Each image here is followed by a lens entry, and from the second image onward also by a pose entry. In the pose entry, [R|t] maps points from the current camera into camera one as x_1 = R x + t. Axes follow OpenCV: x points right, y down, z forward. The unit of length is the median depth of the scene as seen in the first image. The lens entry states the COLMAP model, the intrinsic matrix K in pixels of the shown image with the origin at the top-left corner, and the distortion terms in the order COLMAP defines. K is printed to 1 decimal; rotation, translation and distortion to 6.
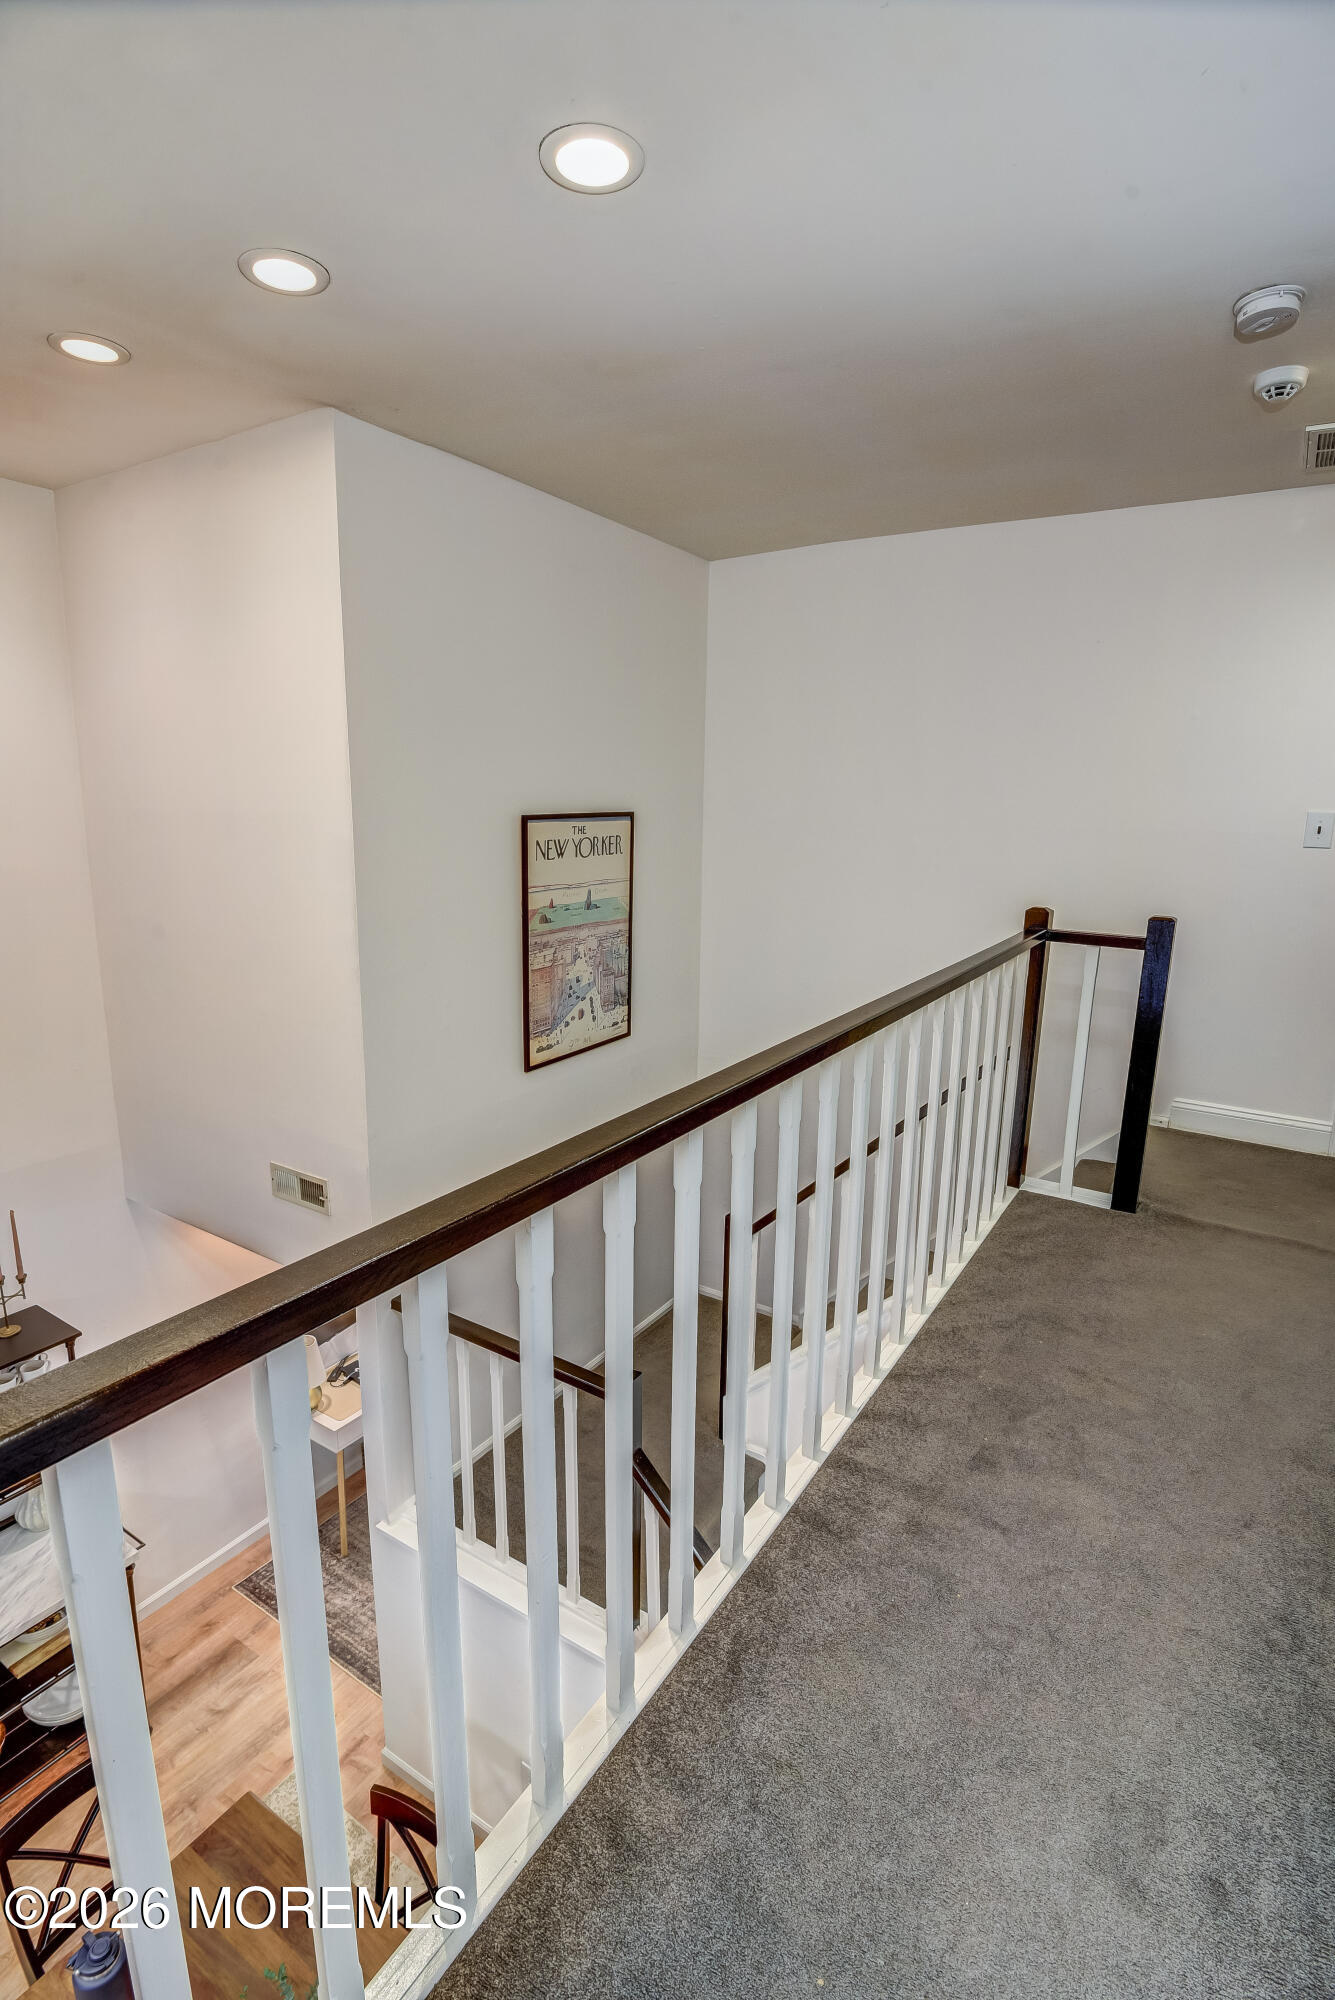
lens RADIAL K [[965.0, 0, 669.4], [0, 965.0, 990.5], [0, 0, 1]] dist [0.001997, 0.000131]
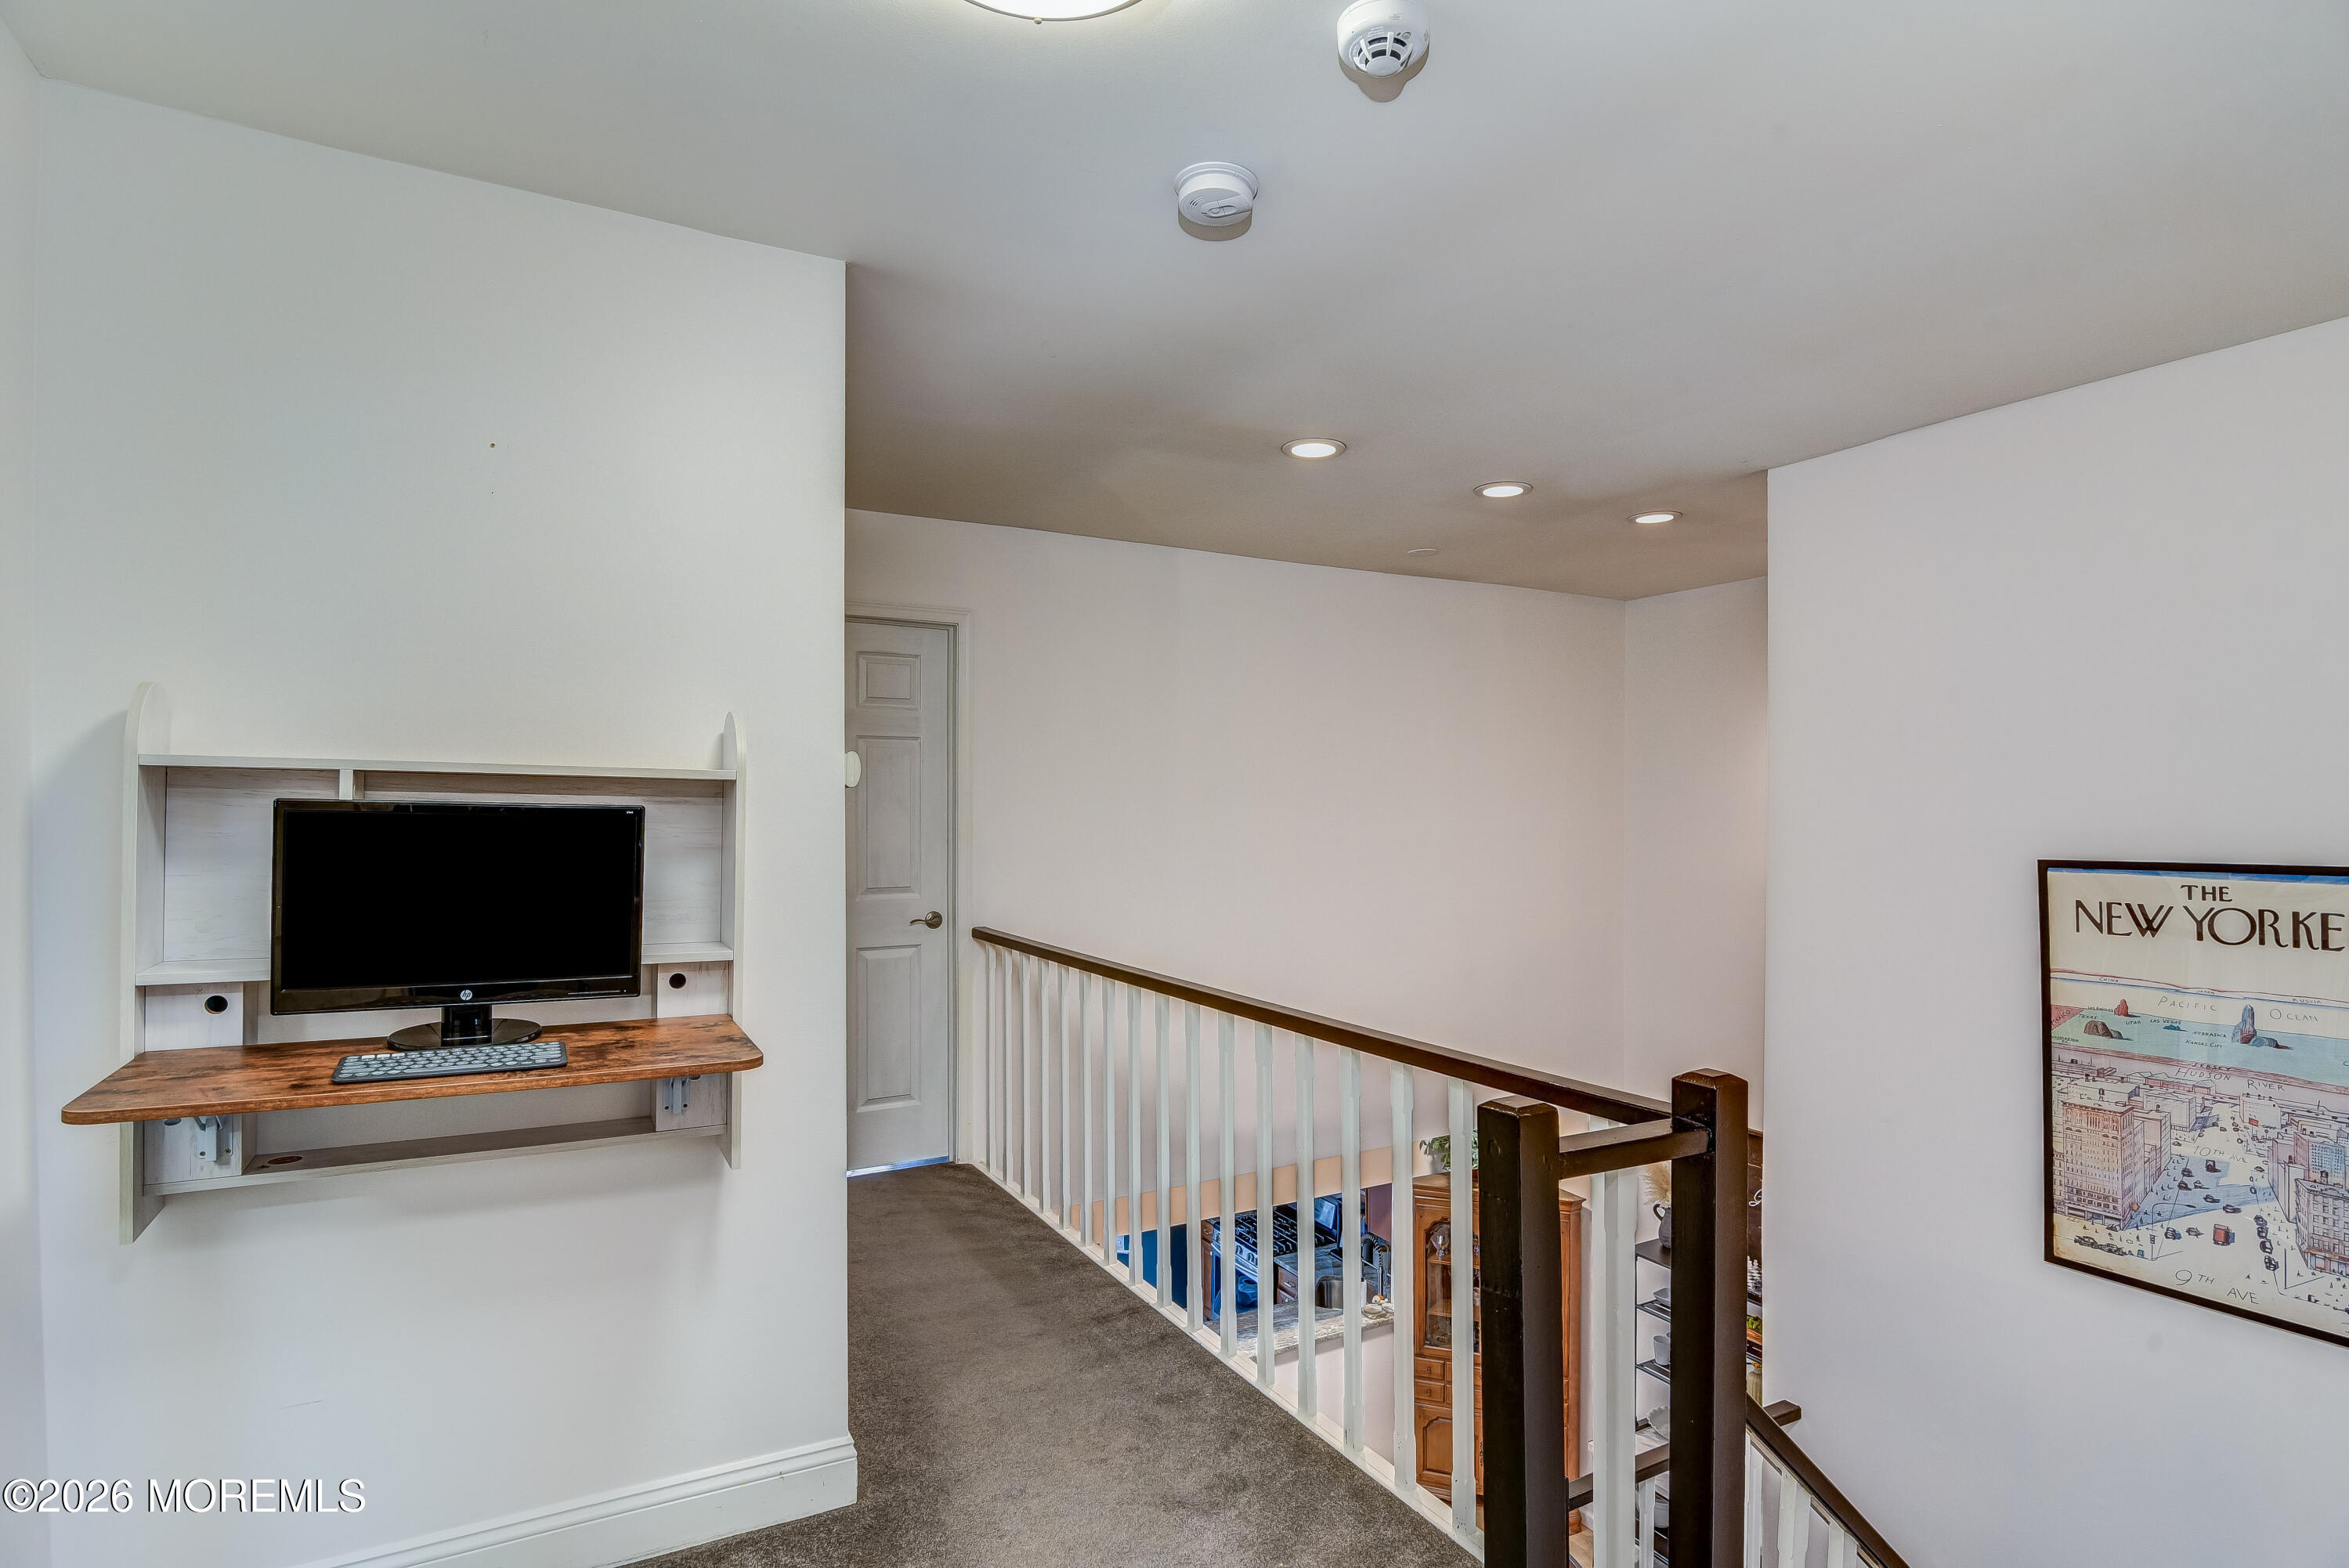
lens RADIAL K [[1133.4, 0, 1176.7], [0, 1133.4, 801.6], [0, 0, 1]] dist [0.001997, 0.000131]
pose [[-0.438247, -0.011338, -0.898783, 0.754815], [-0.178572, 0.981087, 0.074696, -0.160145], [0.880938, 0.193233, -0.431984, 0.745173]]
